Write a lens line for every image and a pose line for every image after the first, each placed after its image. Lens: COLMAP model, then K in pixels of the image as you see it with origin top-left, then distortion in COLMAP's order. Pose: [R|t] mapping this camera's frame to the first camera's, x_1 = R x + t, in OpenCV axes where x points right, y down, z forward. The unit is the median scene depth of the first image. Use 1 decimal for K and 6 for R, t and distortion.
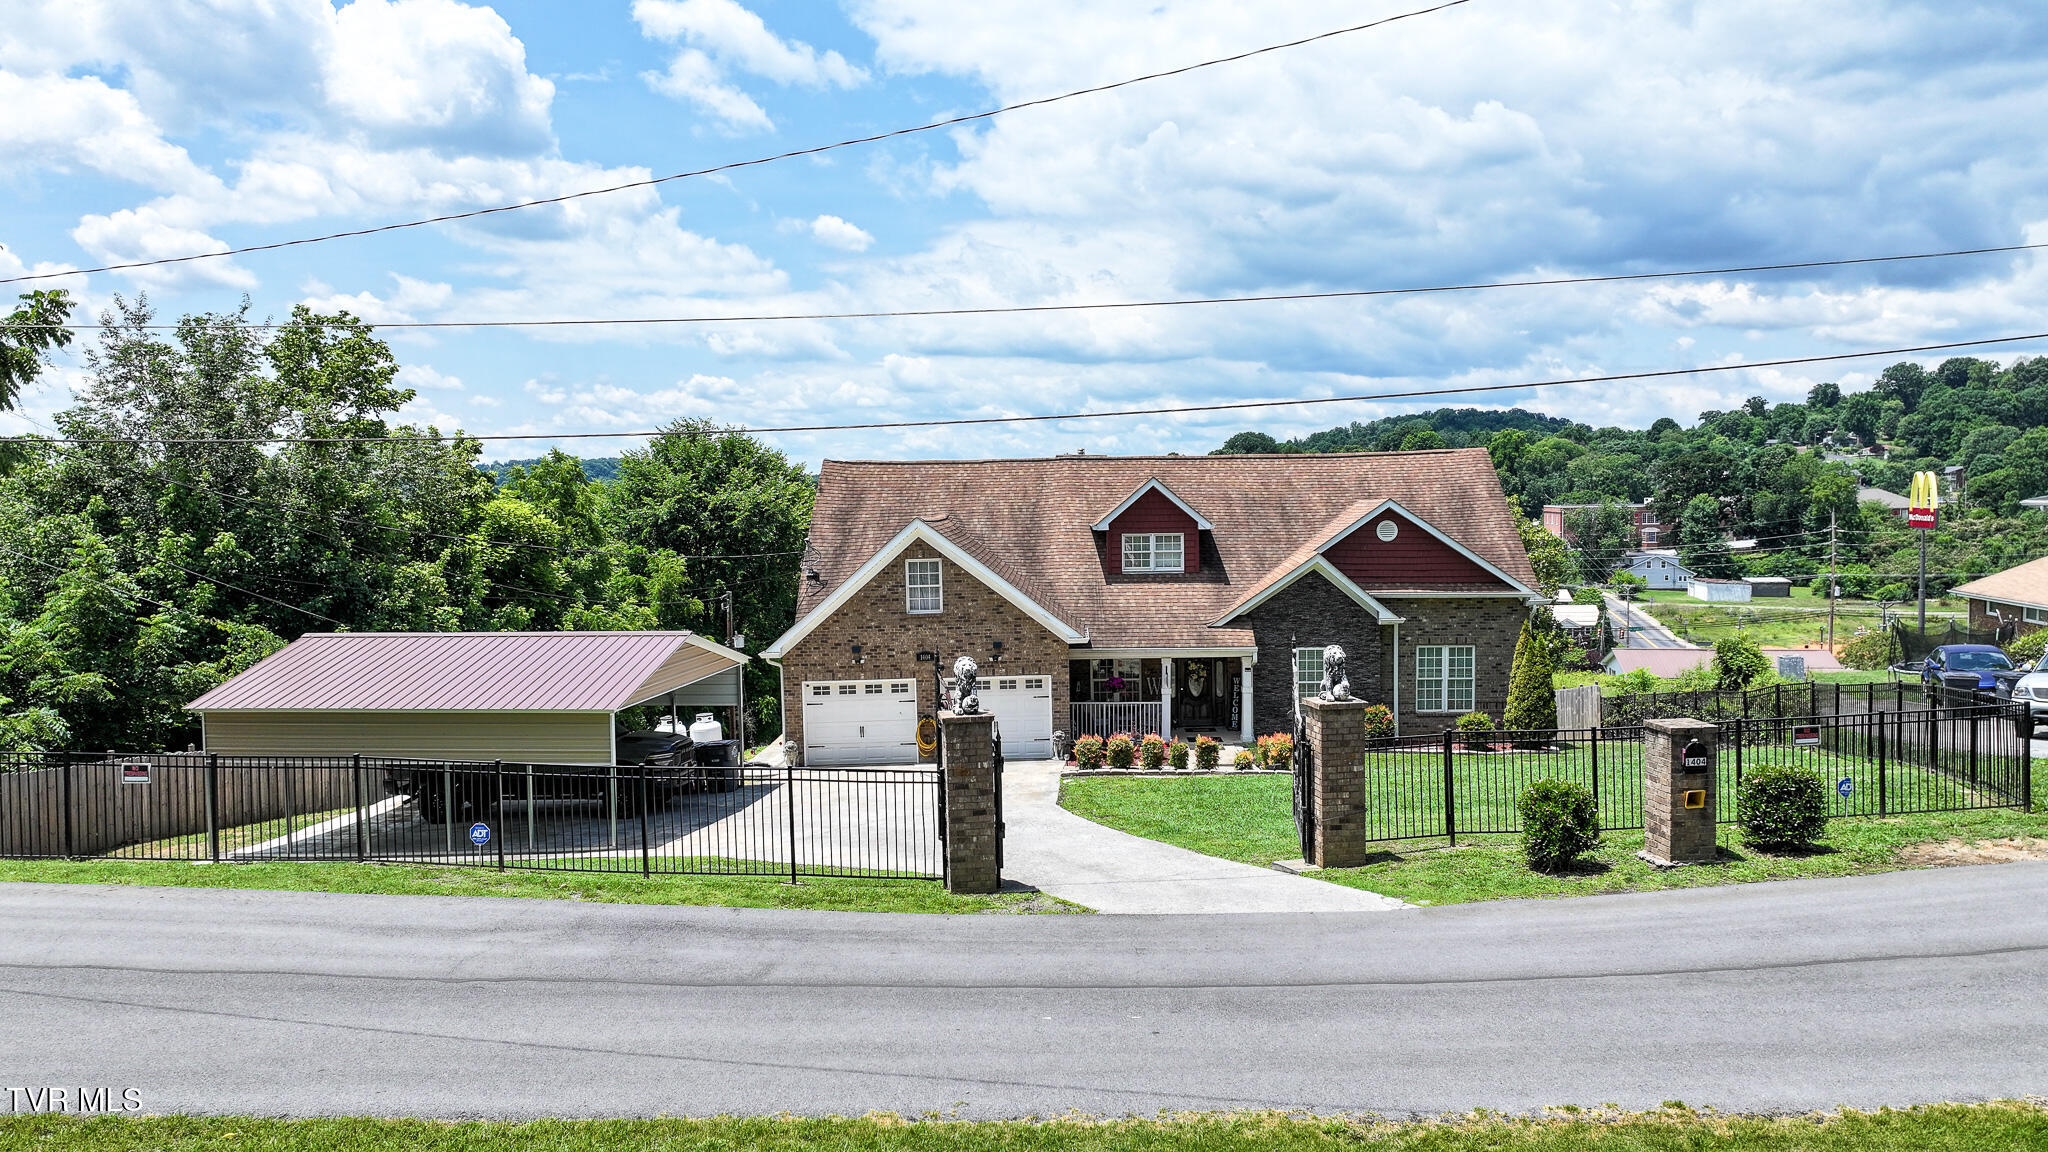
lens RADIAL K [[1444.0, 0, 1033.0], [0, 1444.0, 571.6], [0, 0, 1]] dist [0.007014, 0.004026]
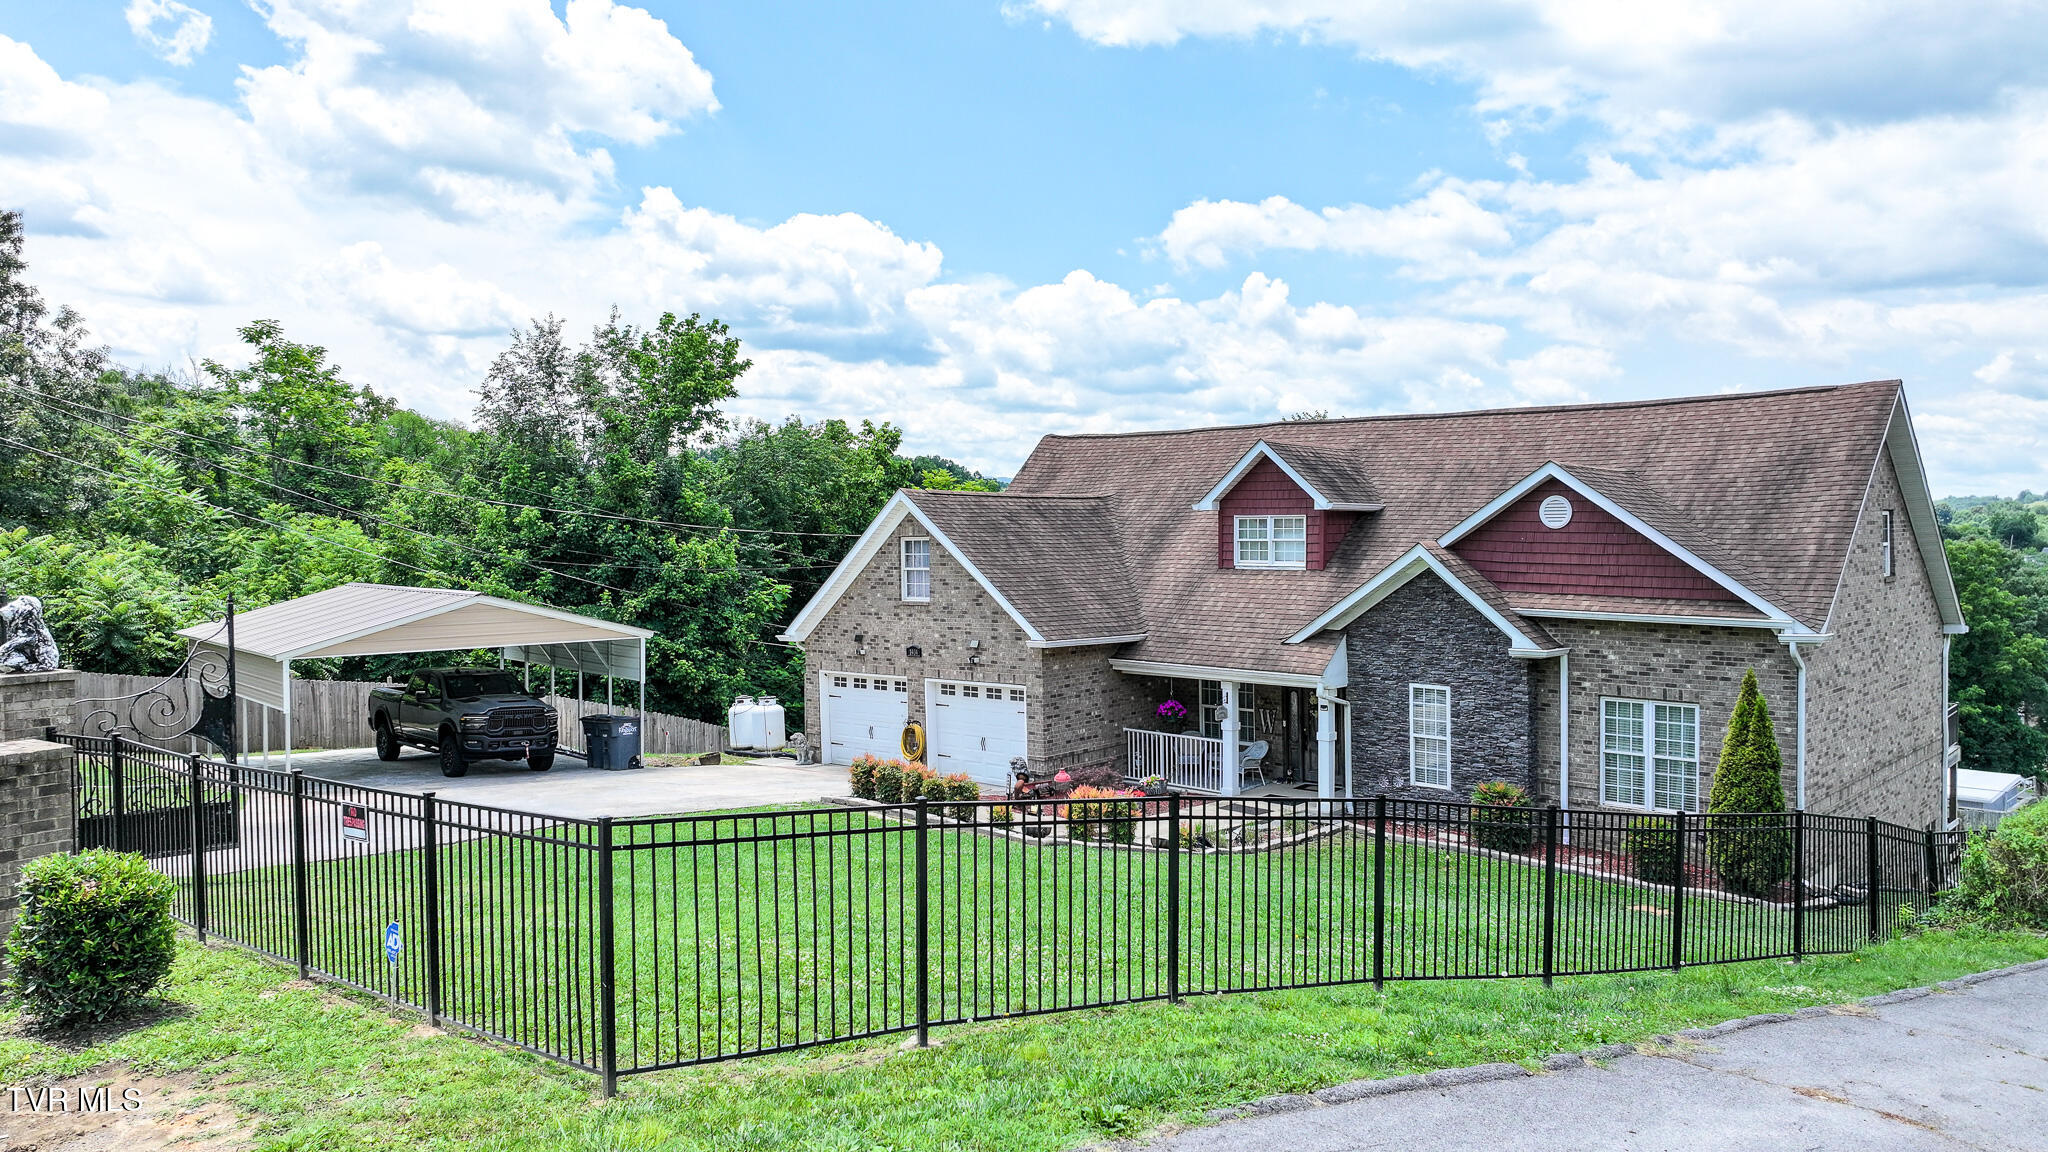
lens RADIAL K [[1444.0, 0, 1033.0], [0, 1444.0, 571.6], [0, 0, 1]] dist [0.007014, 0.004026]
pose [[0.743329, 0.031537, -0.668182, 0.544220], [-0.043411, 0.999057, -0.001139, 0.009483], [0.667516, 0.029853, 0.743997, 0.406111]]
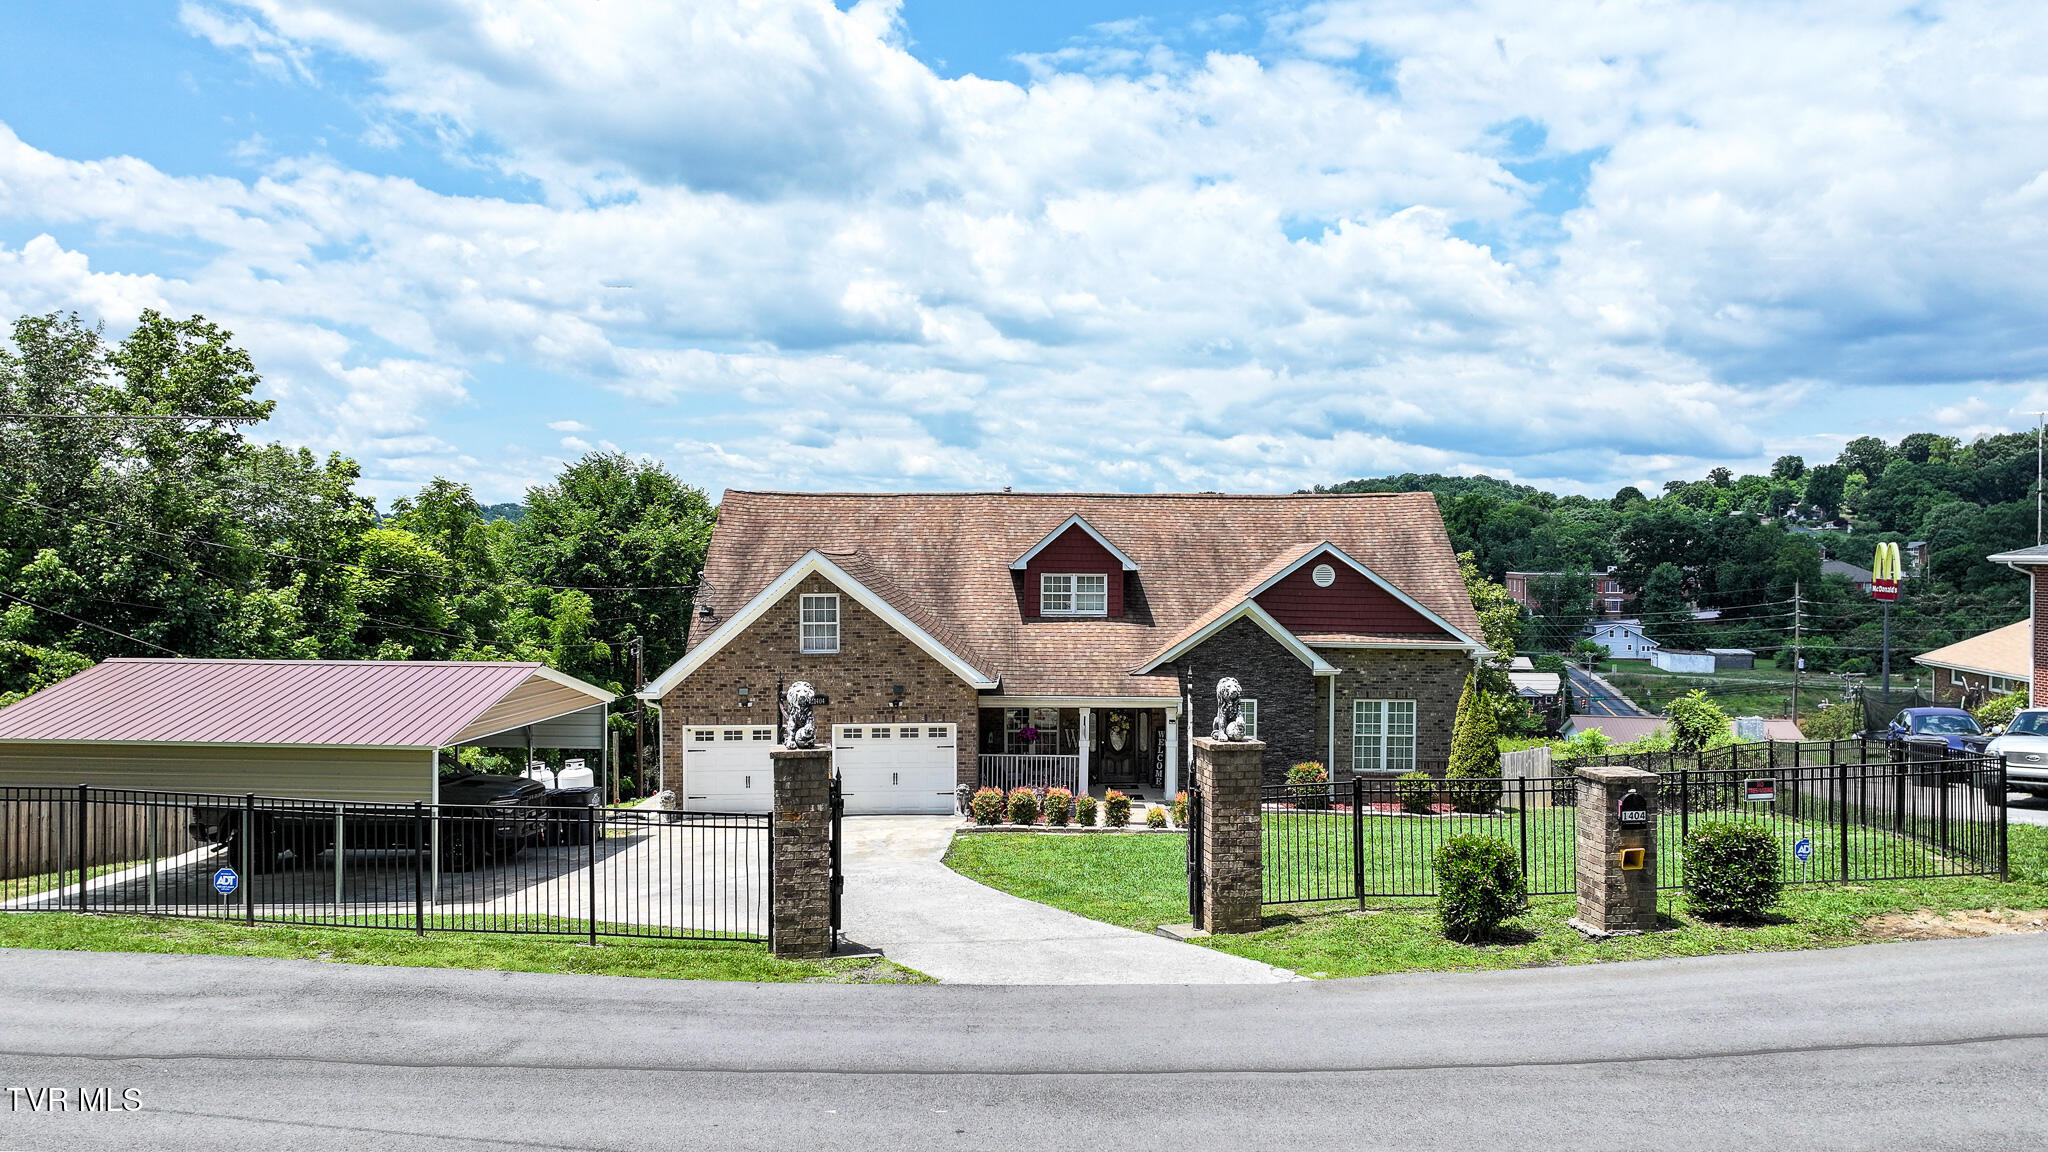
lens RADIAL K [[1483.5, 0, 1031.6], [0, 1483.5, 571.2], [0, 0, 1]] dist [0.007699, -0.001609]
pose [[0.999388, 0.019912, 0.028763, 0.031262], [-0.018720, 0.998978, -0.041144, 0.013041], [-0.029553, 0.040580, 0.998739, 0.051776]]
